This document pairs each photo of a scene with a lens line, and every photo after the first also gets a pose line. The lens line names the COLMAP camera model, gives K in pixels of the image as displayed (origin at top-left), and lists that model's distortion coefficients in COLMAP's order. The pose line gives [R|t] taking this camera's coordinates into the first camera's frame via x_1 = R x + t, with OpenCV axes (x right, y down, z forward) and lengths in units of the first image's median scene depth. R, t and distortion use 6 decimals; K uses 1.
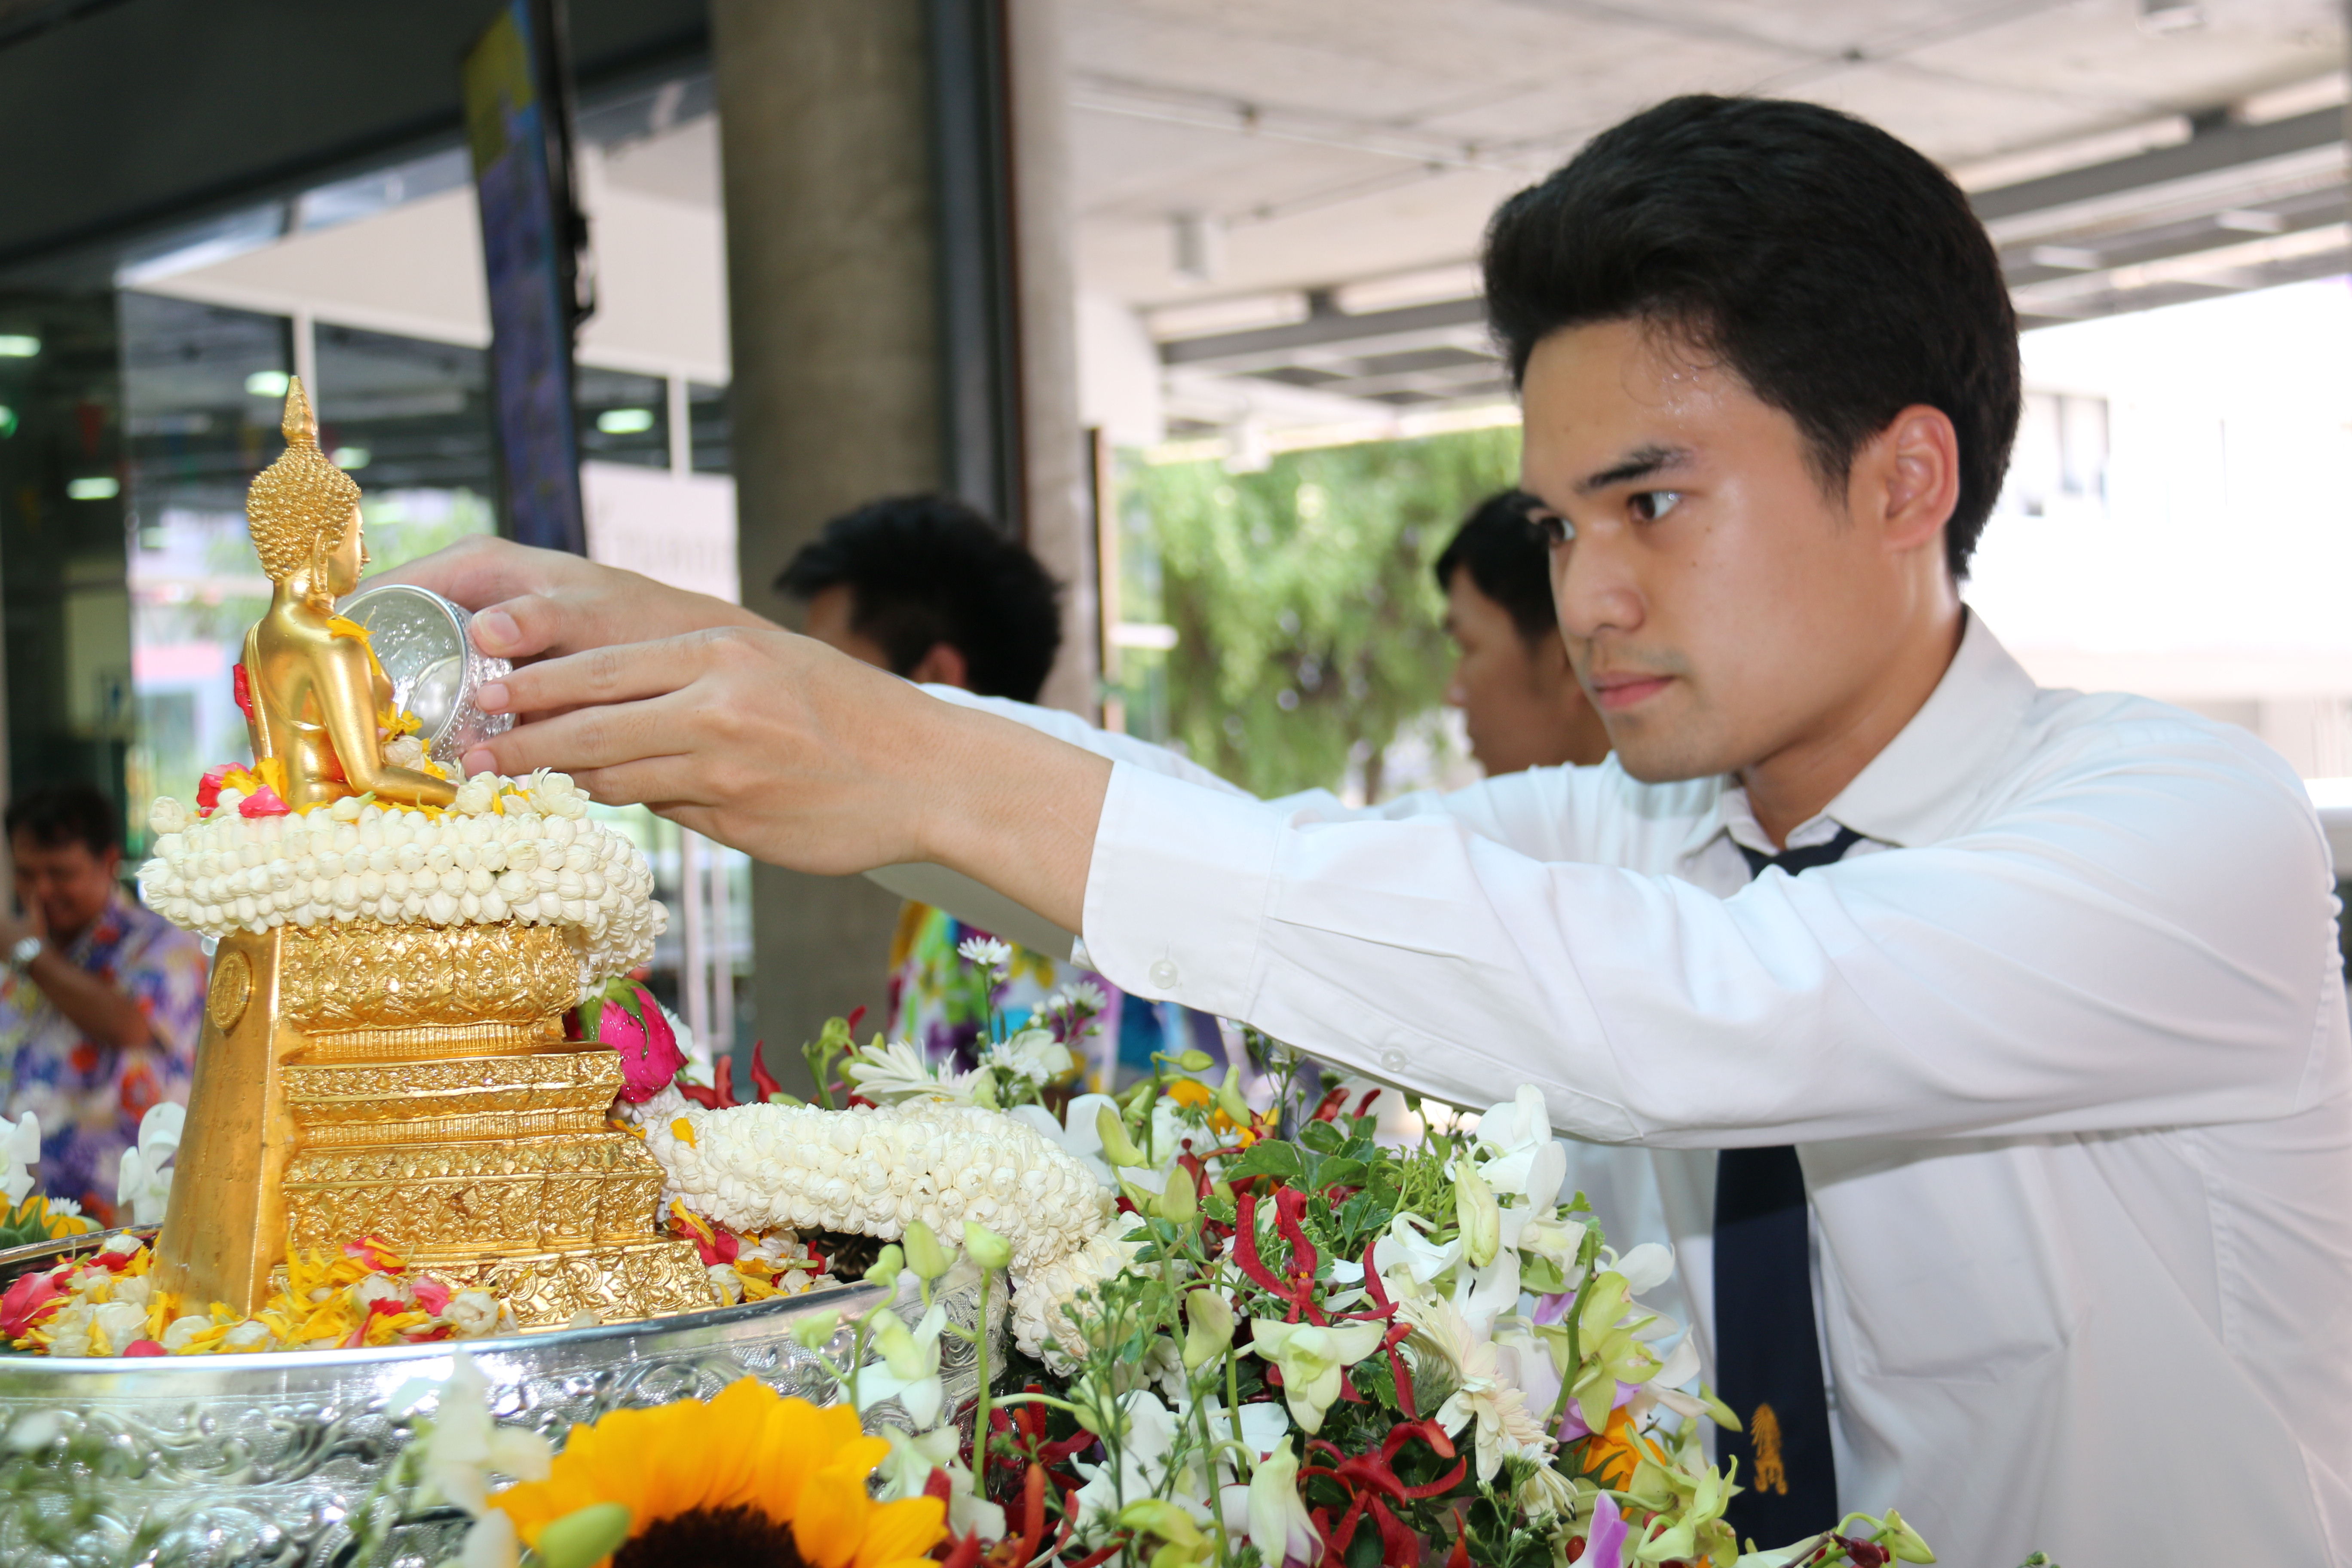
lens RADIAL K [[3582.7, 0, 1175.0], [0, 3582.7, 787.5], [0, 0, 1]] dist [0.121957, 0.000000]
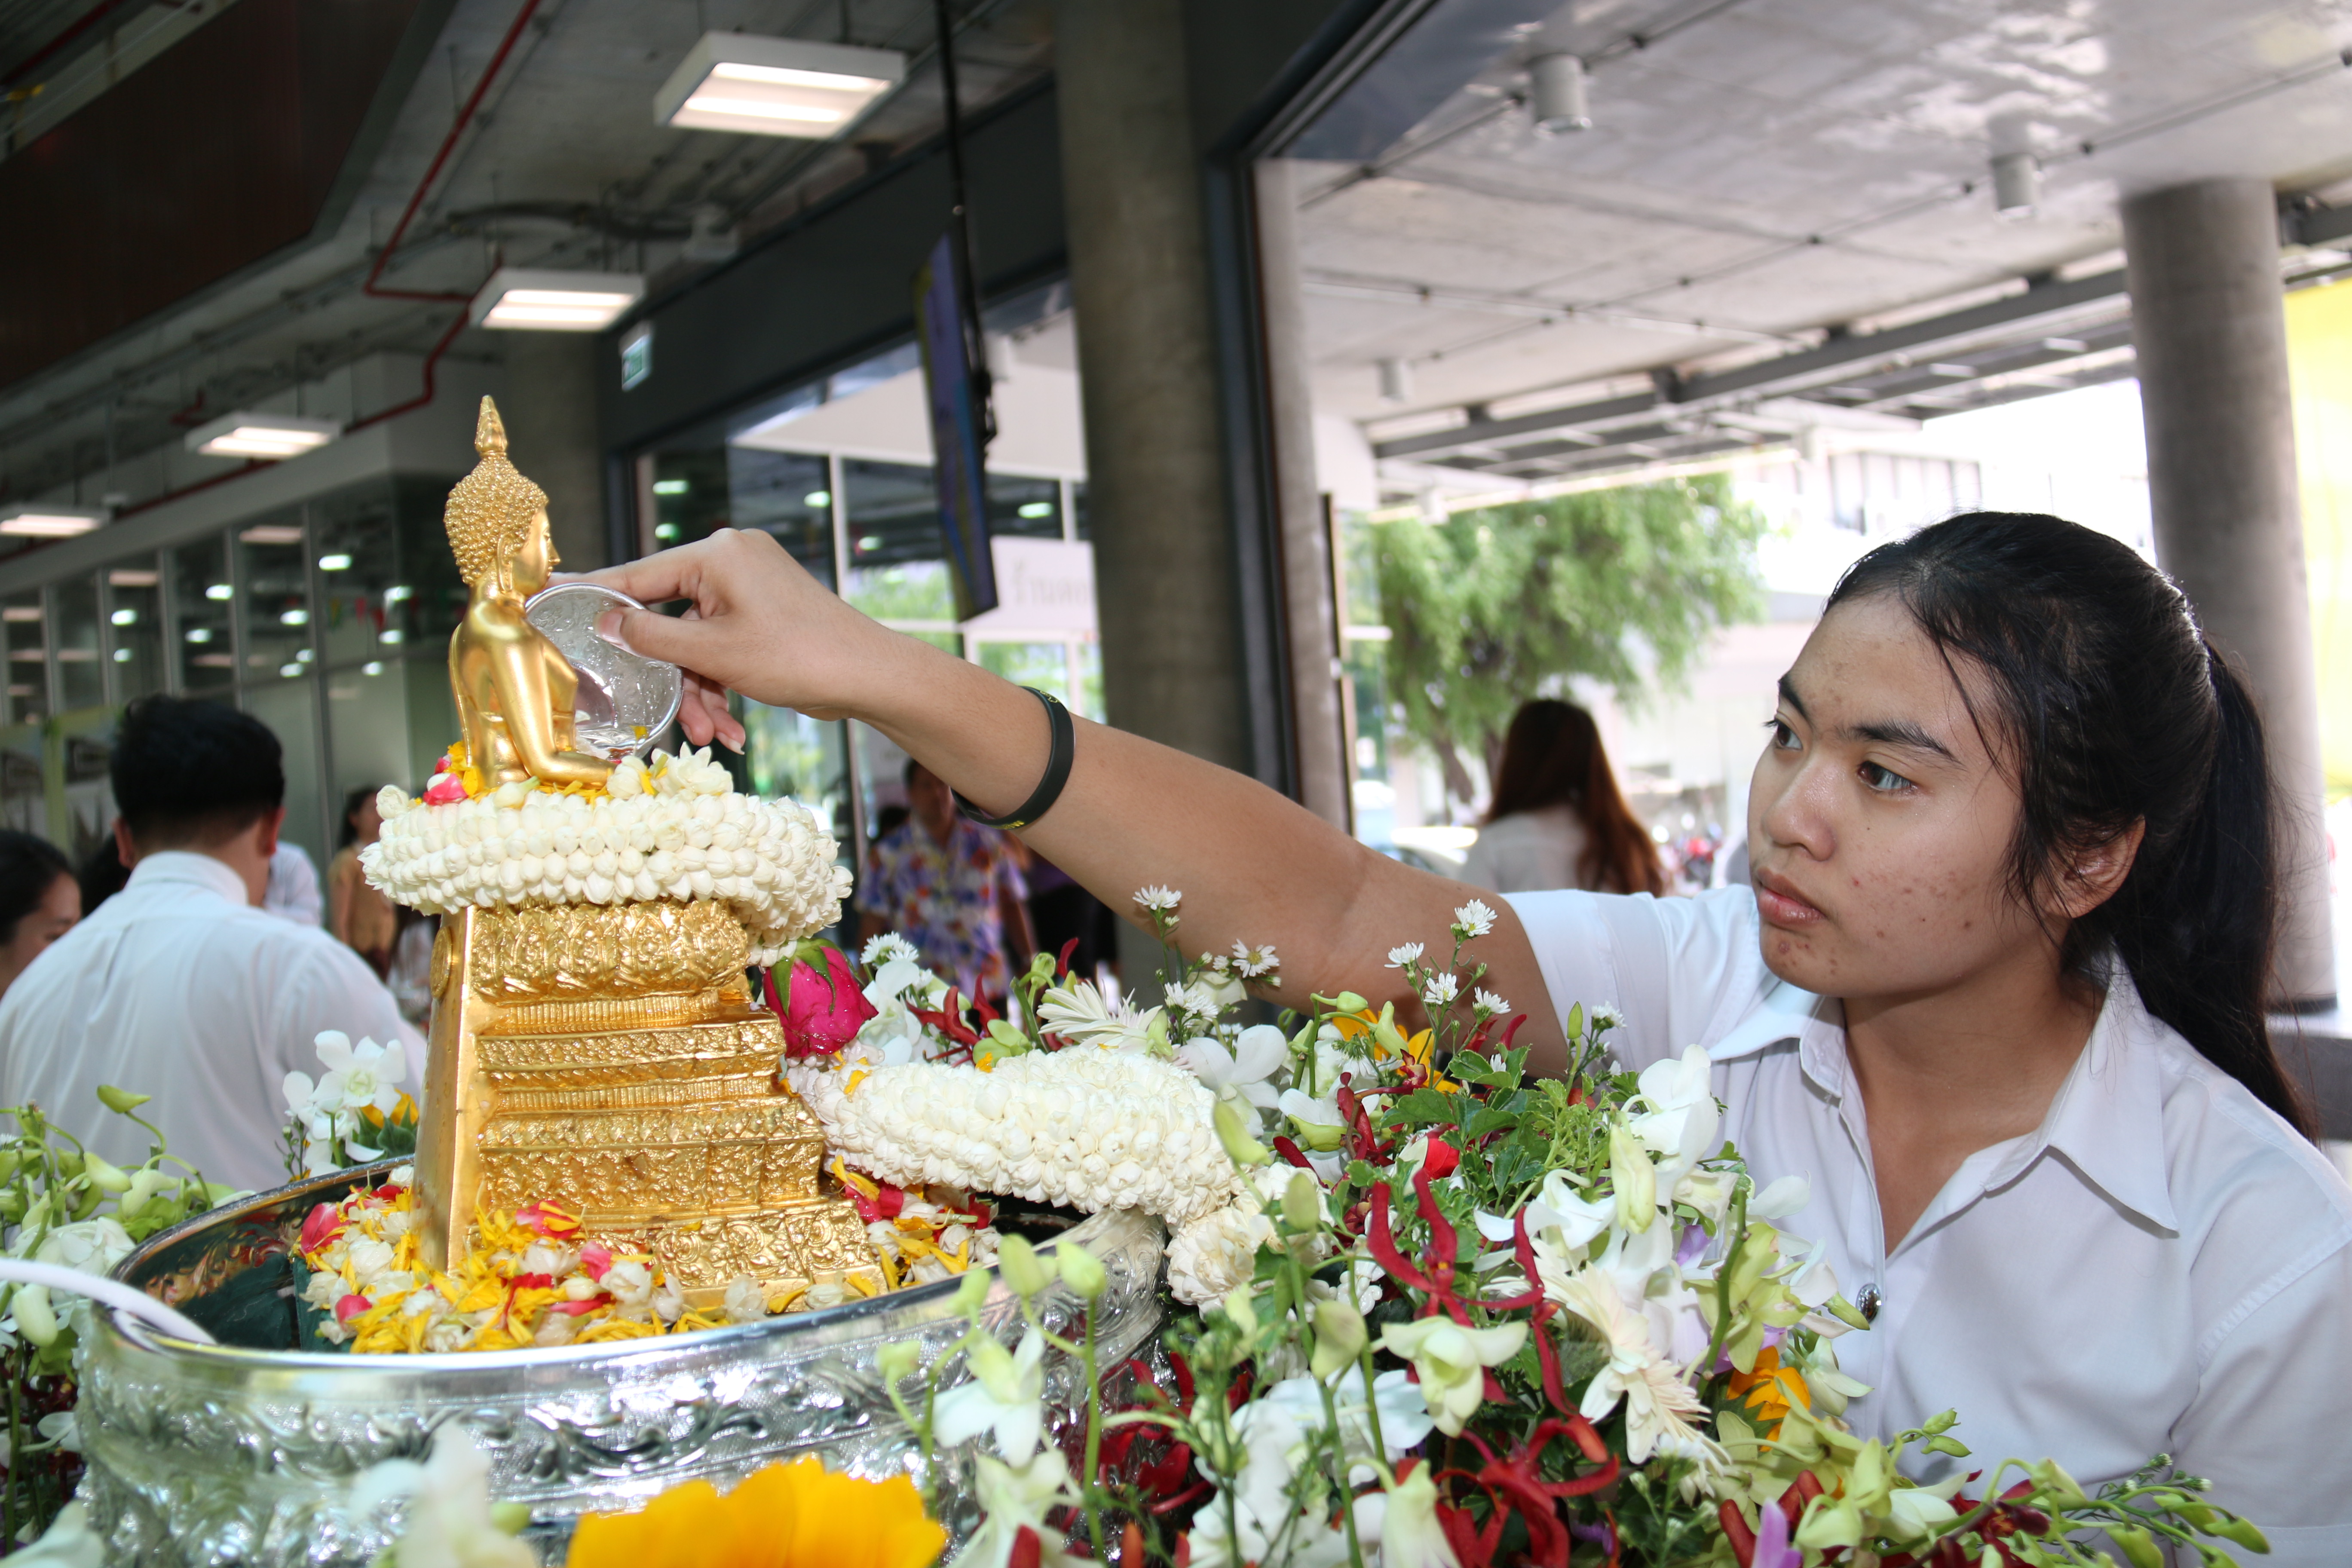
lens RADIAL K [[2084.9, 0, 1130.2], [0, 2084.9, 773.4], [0, 0, 1]] dist [-0.167035, 0.026054]
pose [[0.990573, -0.031548, -0.133300, 0.024624], [0.034215, 0.999257, 0.017759, -0.004231], [0.132641, -0.022152, 0.990917, 0.372049]]
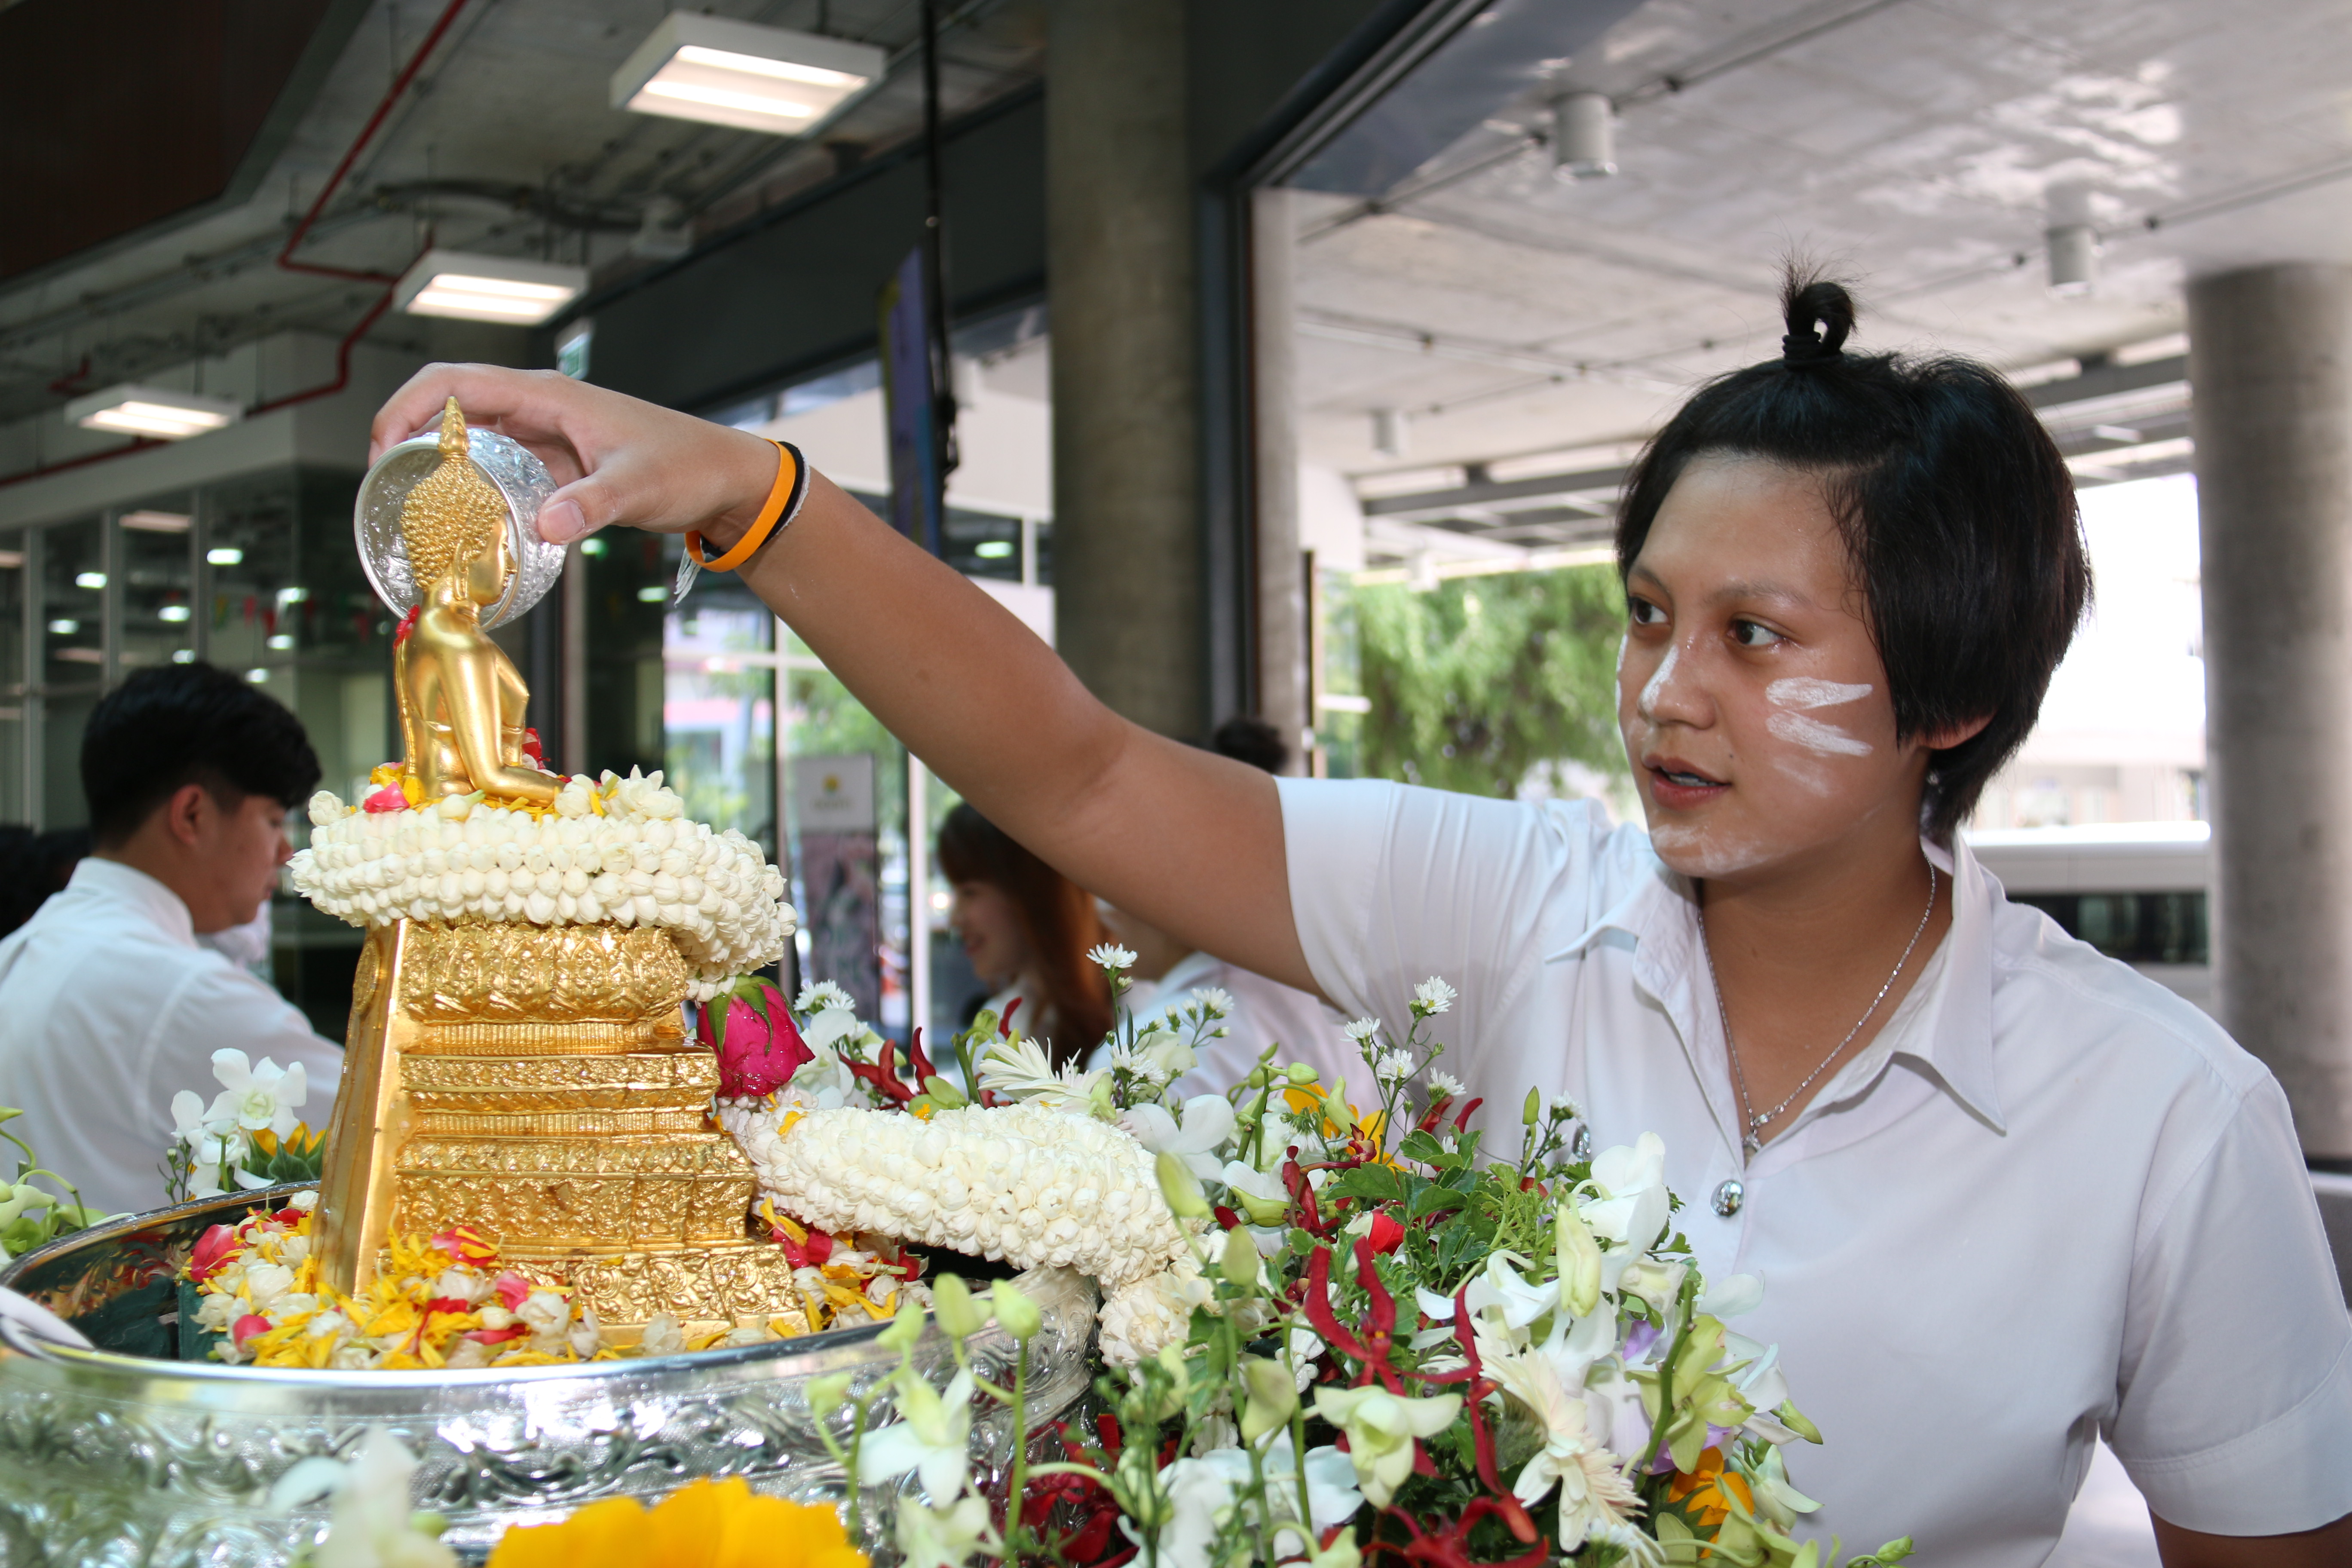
lens RADIAL K [[2284.9, 0, 1138.9], [0, 2284.9, 758.1], [0, 0, 1]] dist [-0.124406, 0.000000]
pose [[0.993951, 0.022229, -0.107548, 0.027010], [-0.024525, 0.999498, -0.020066, 0.000106], [0.107048, 0.022582, 0.993997, 0.330735]]
